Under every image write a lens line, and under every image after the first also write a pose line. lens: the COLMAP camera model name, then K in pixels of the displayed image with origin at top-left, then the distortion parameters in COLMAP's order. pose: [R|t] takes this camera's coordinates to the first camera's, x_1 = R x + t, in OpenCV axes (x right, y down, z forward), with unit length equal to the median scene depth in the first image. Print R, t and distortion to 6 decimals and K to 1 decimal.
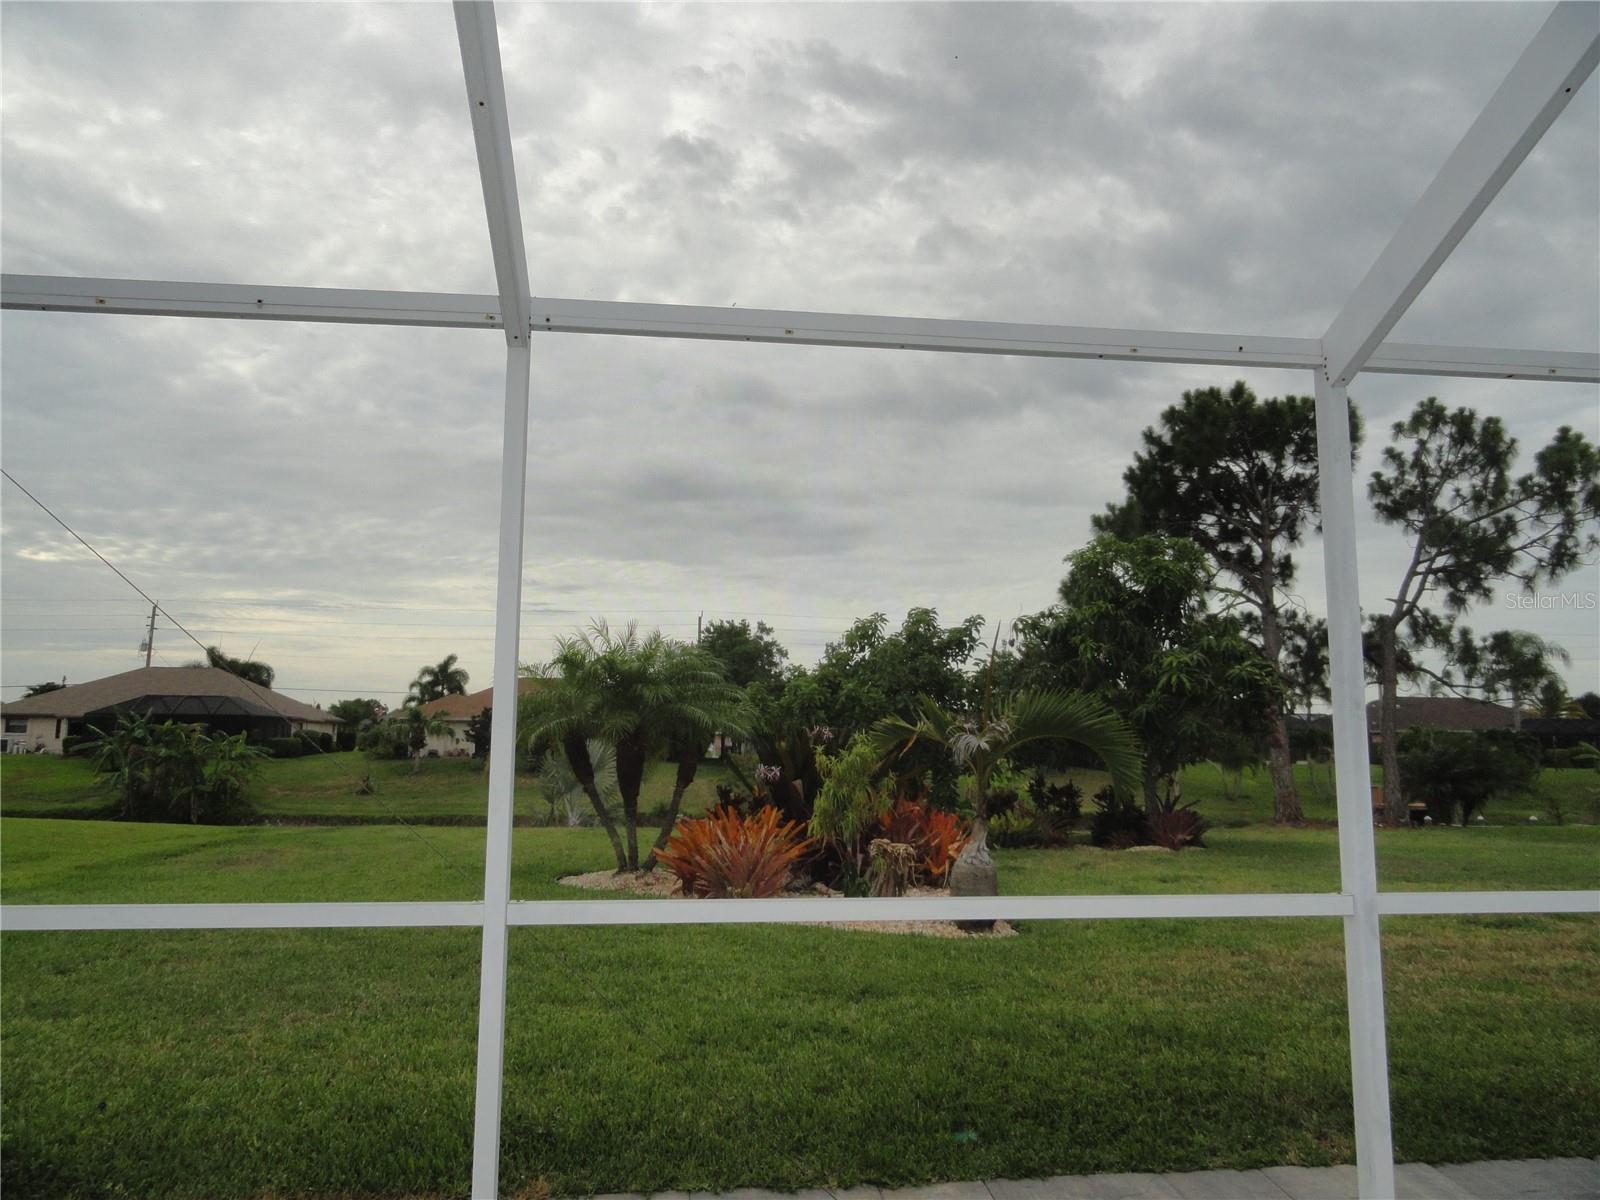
lens RADIAL K [[1107.5, 0, 800.0], [0, 1107.5, 600.0], [0, 0, 1]] dist [-0.007291, 0.004891]
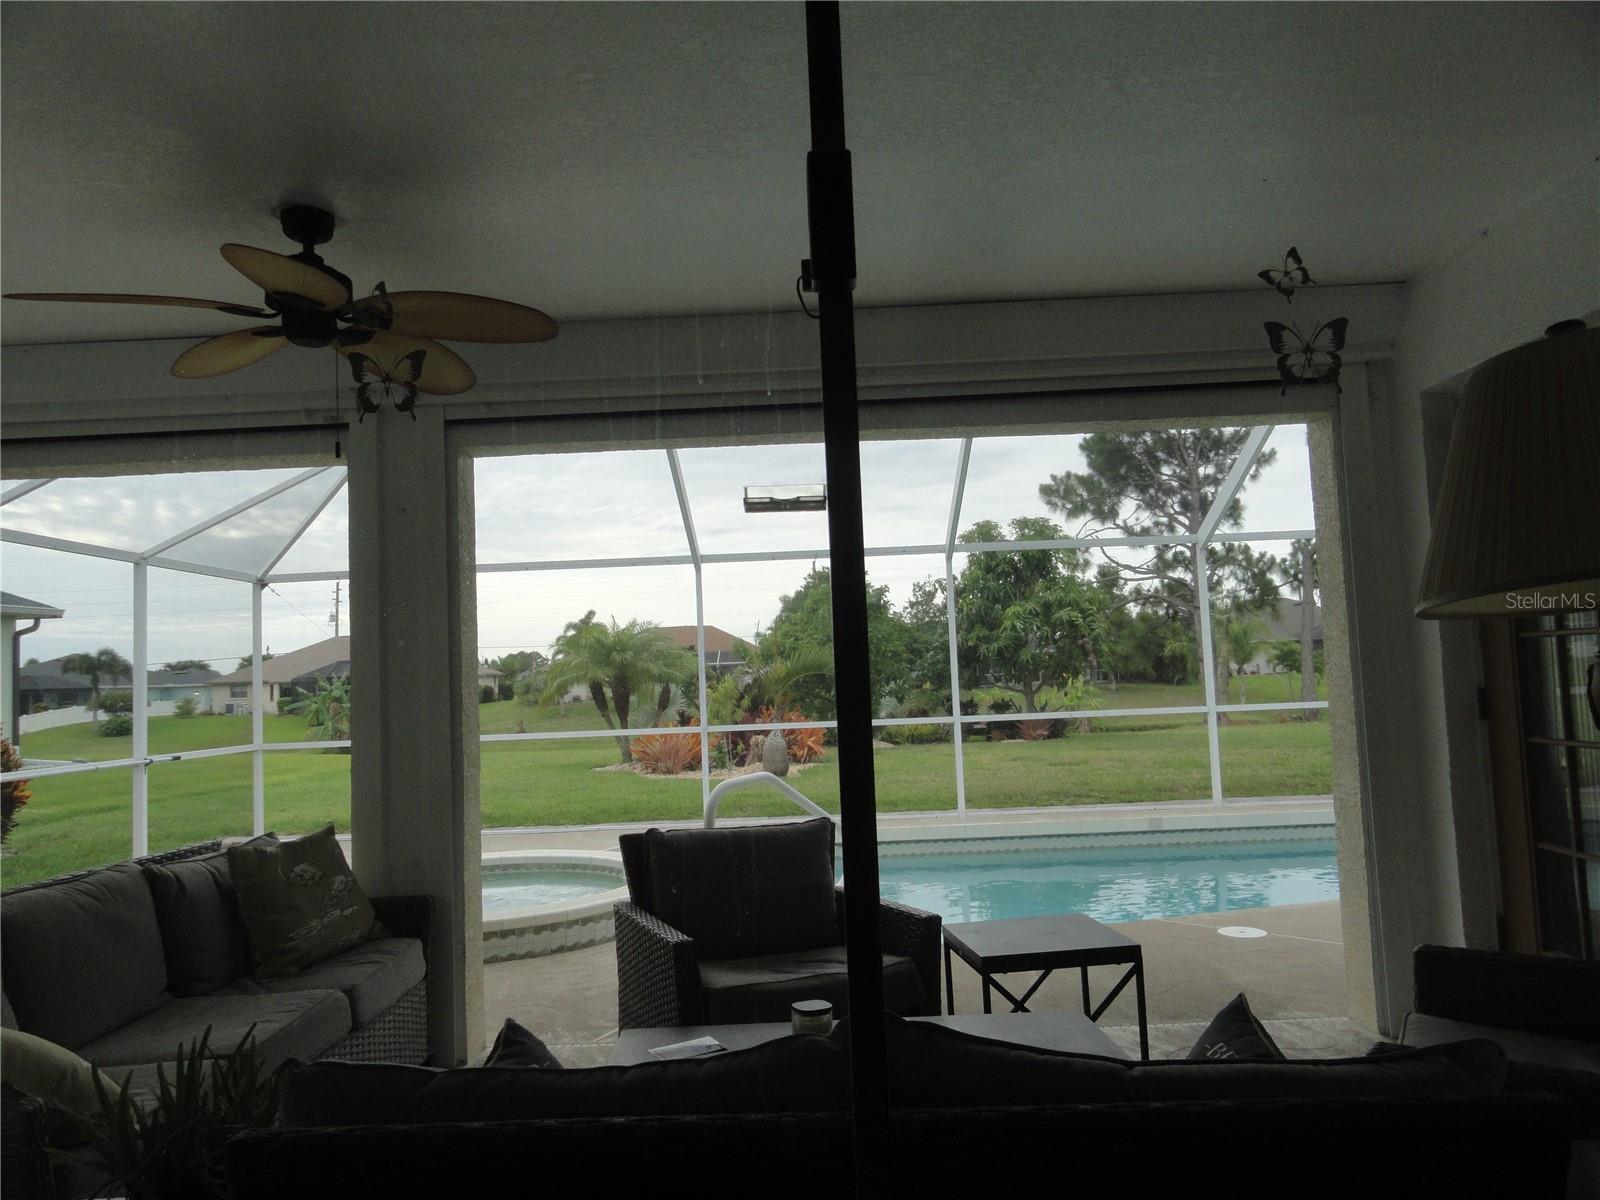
lens RADIAL K [[1107.5, 0, 800.0], [0, 1107.5, 600.0], [0, 0, 1]] dist [-0.007291, 0.004891]
pose [[0.989678, -0.057211, -0.131392, 0.055403], [0.064958, 0.996346, 0.055448, -0.012367], [0.127739, -0.063411, 0.989779, -0.102841]]
